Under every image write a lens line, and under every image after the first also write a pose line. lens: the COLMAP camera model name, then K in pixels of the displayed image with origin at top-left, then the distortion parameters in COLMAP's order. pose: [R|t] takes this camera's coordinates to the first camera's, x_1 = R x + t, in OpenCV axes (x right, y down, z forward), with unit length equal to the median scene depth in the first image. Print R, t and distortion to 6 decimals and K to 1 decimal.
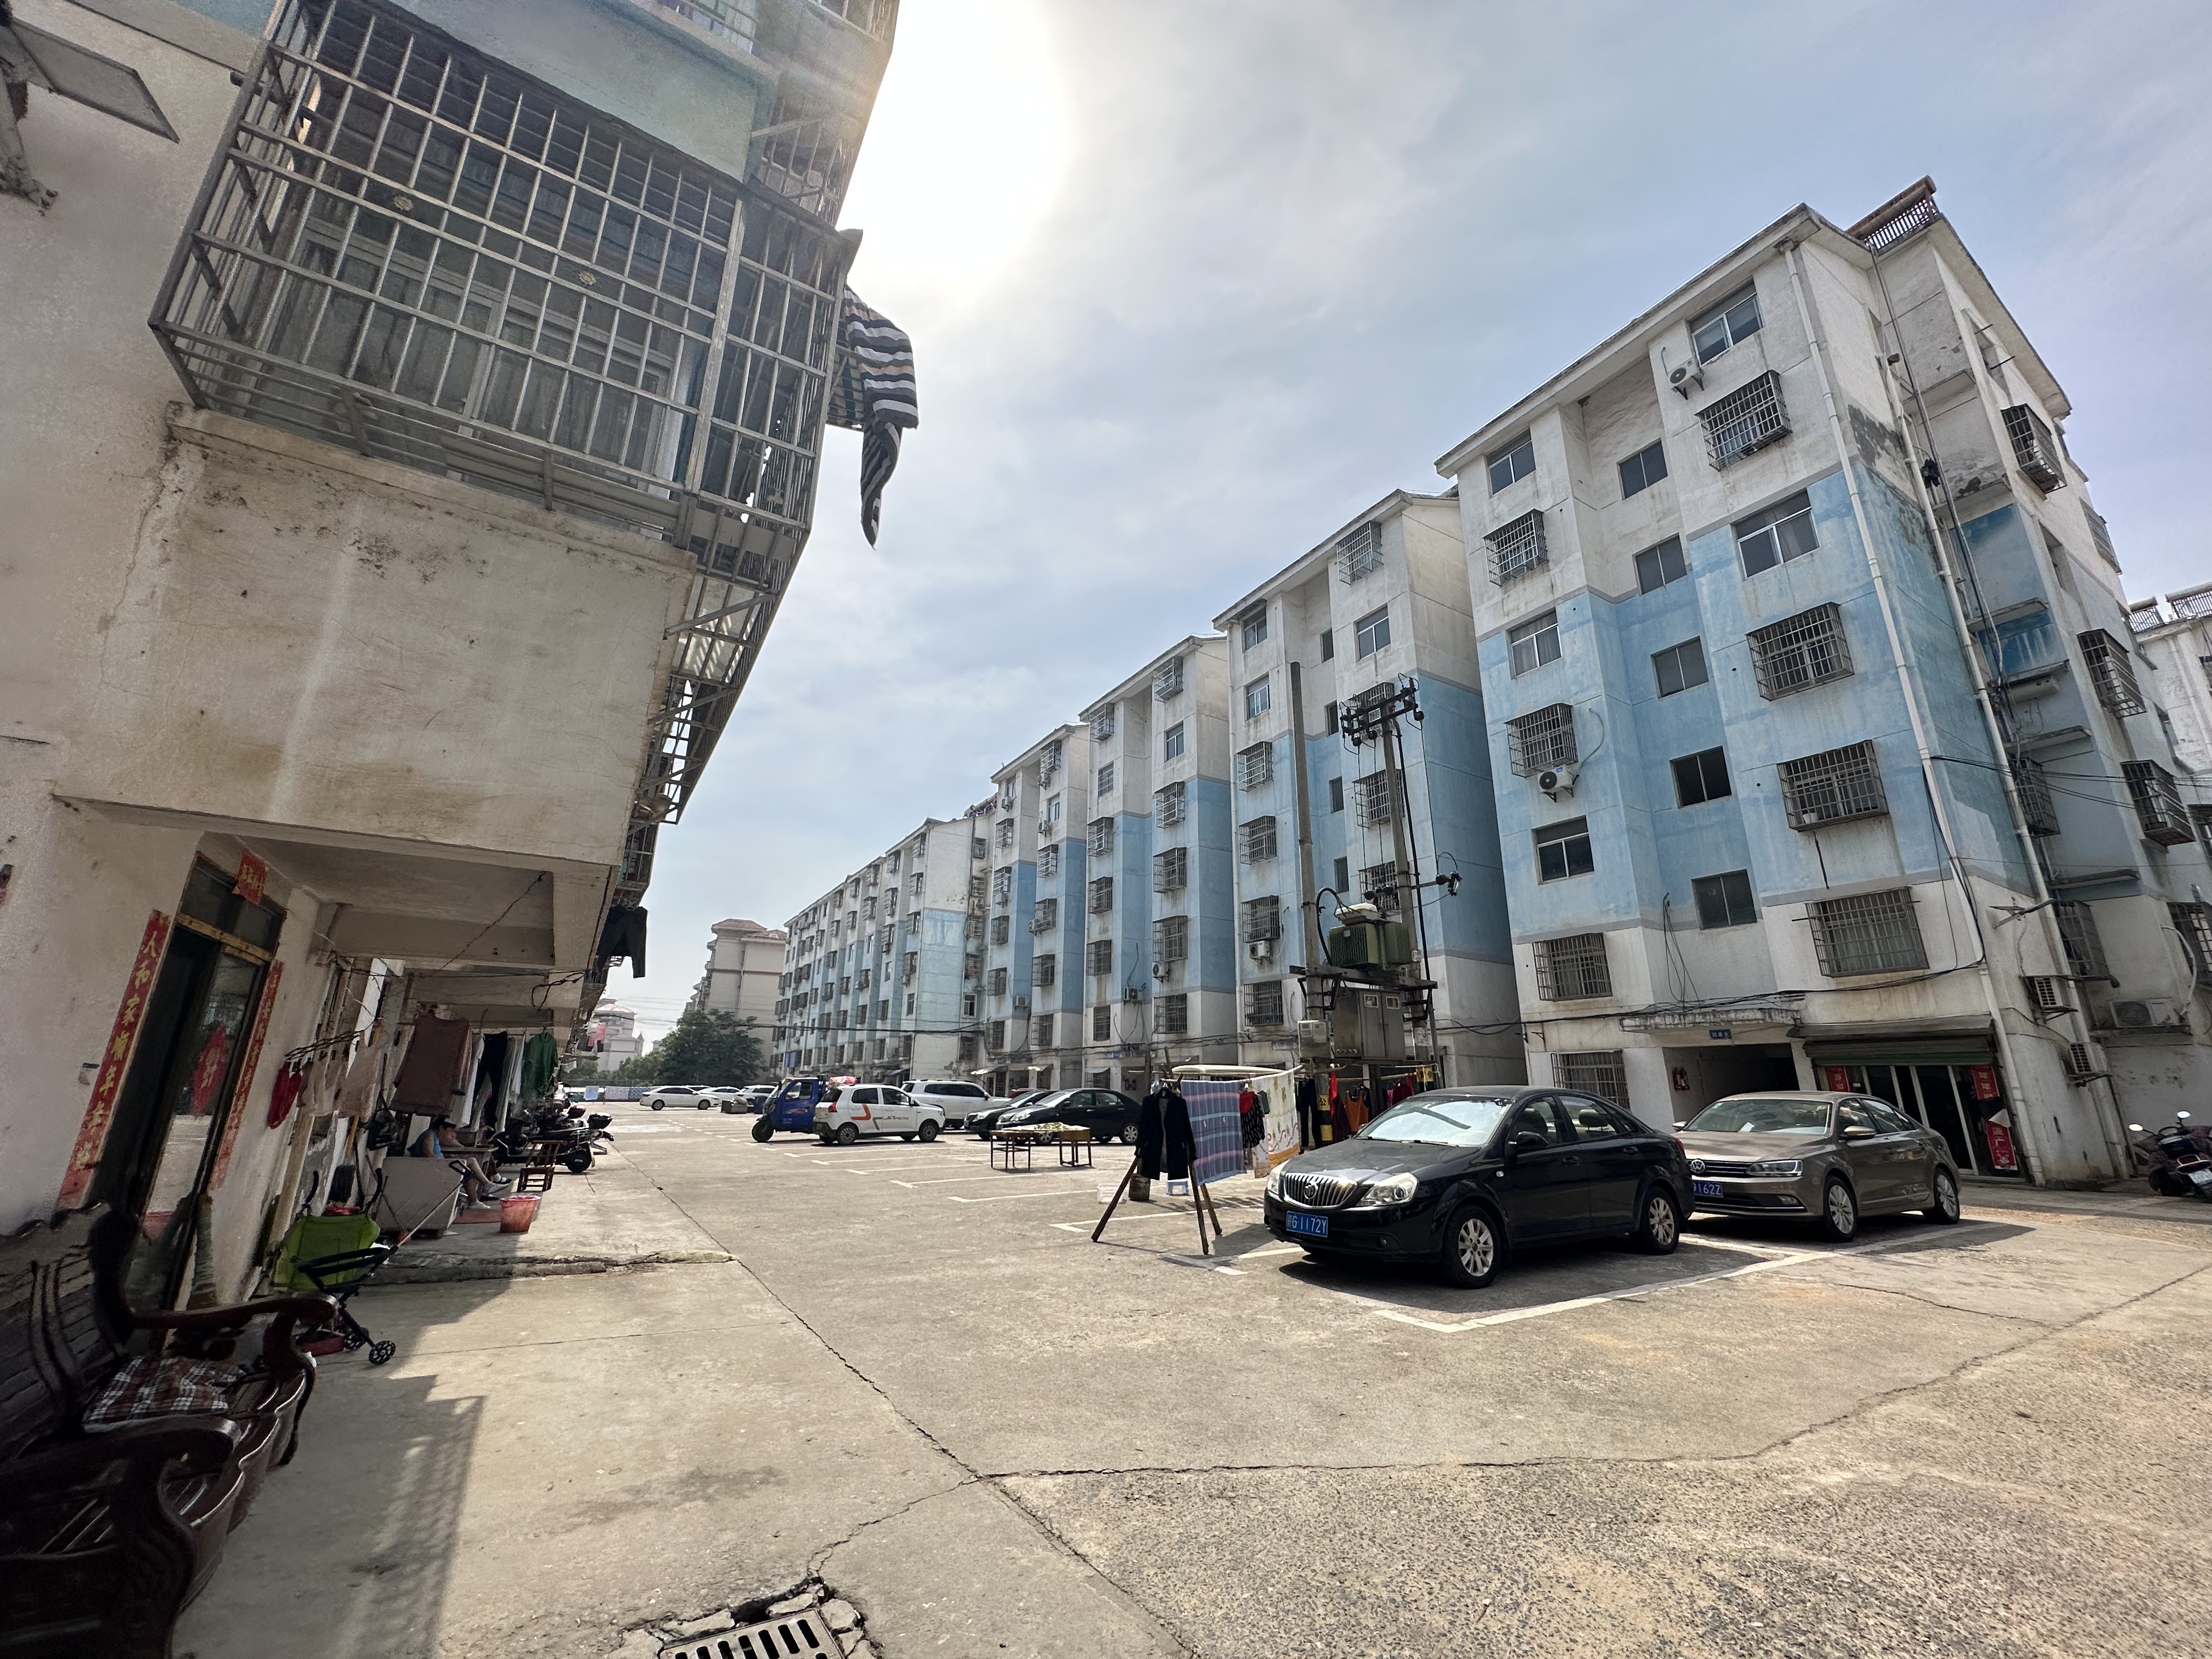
lens RADIAL K [[884.9, 0, 1110.0], [0, 884.9, 829.0], [0, 0, 1]] dist [0.000065, 0.000468]
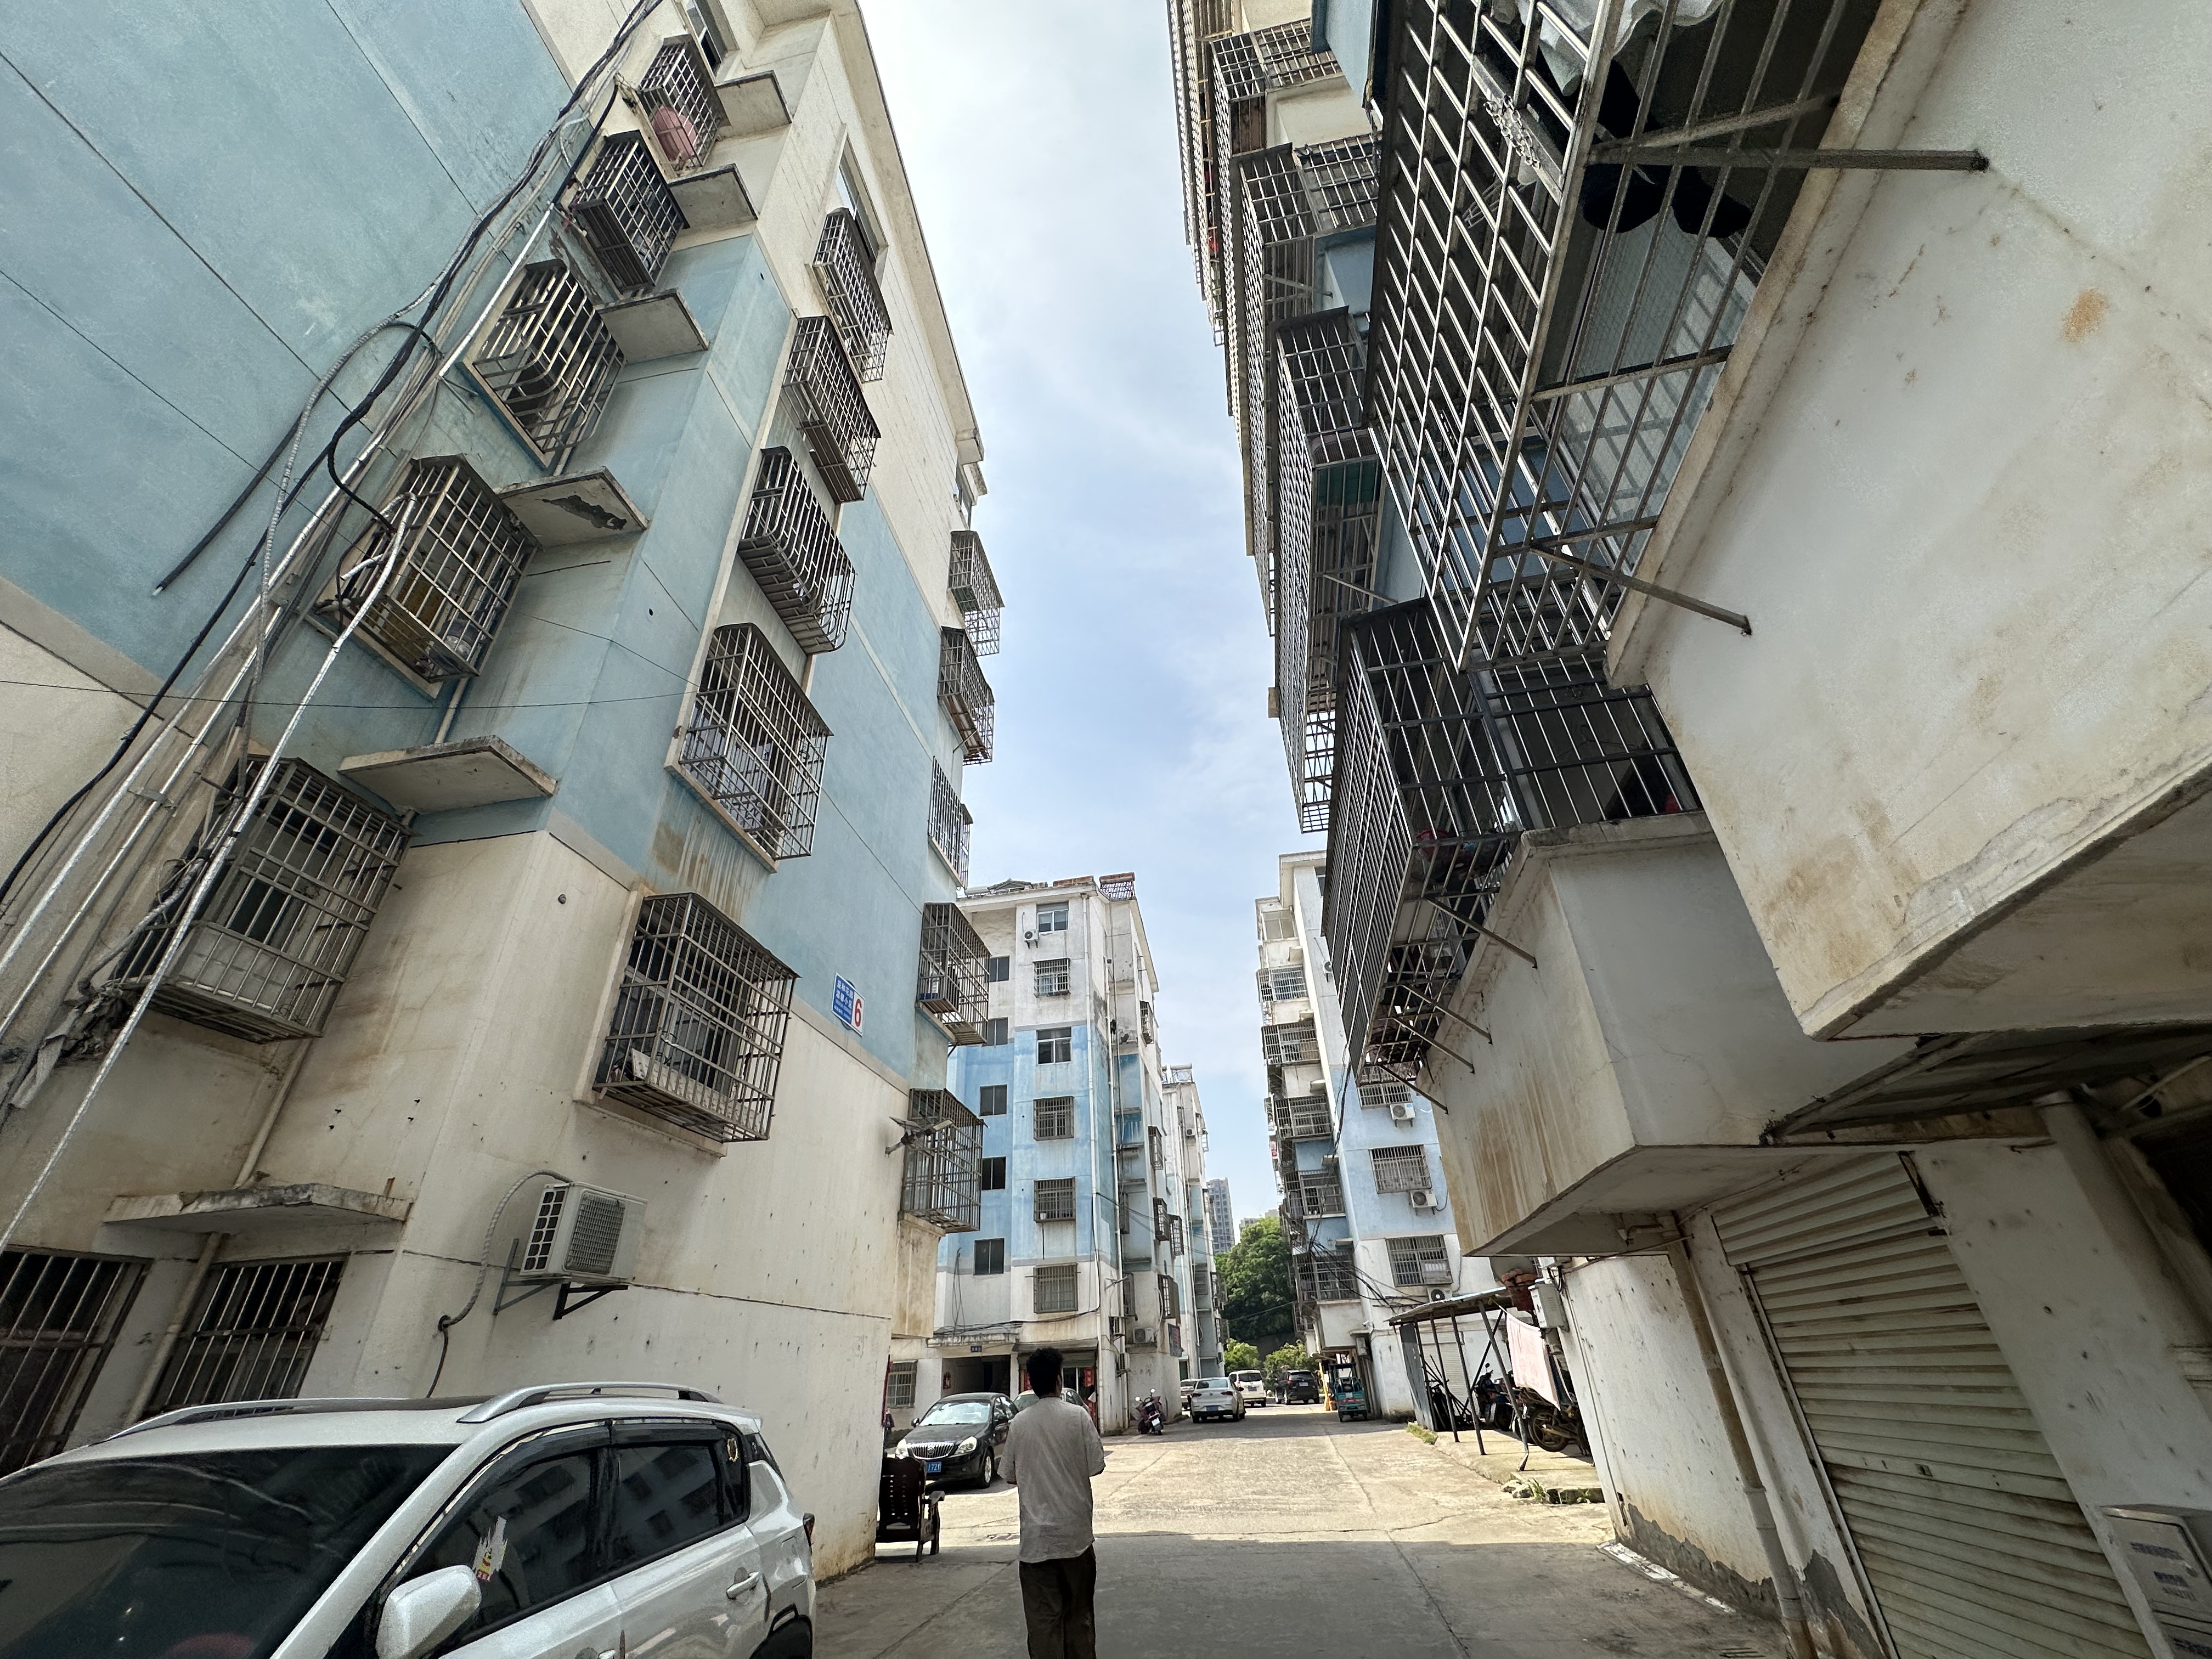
lens RADIAL K [[884.9, 0, 1107.3], [0, 884.9, 823.3], [0, 0, 1]] dist [0.000065, 0.000468]
pose [[0.661802, 0.364845, 0.654909, -0.598029], [-0.167313, 0.923434, -0.345364, -0.147169], [-0.730770, 0.118988, 0.672174, -0.413922]]
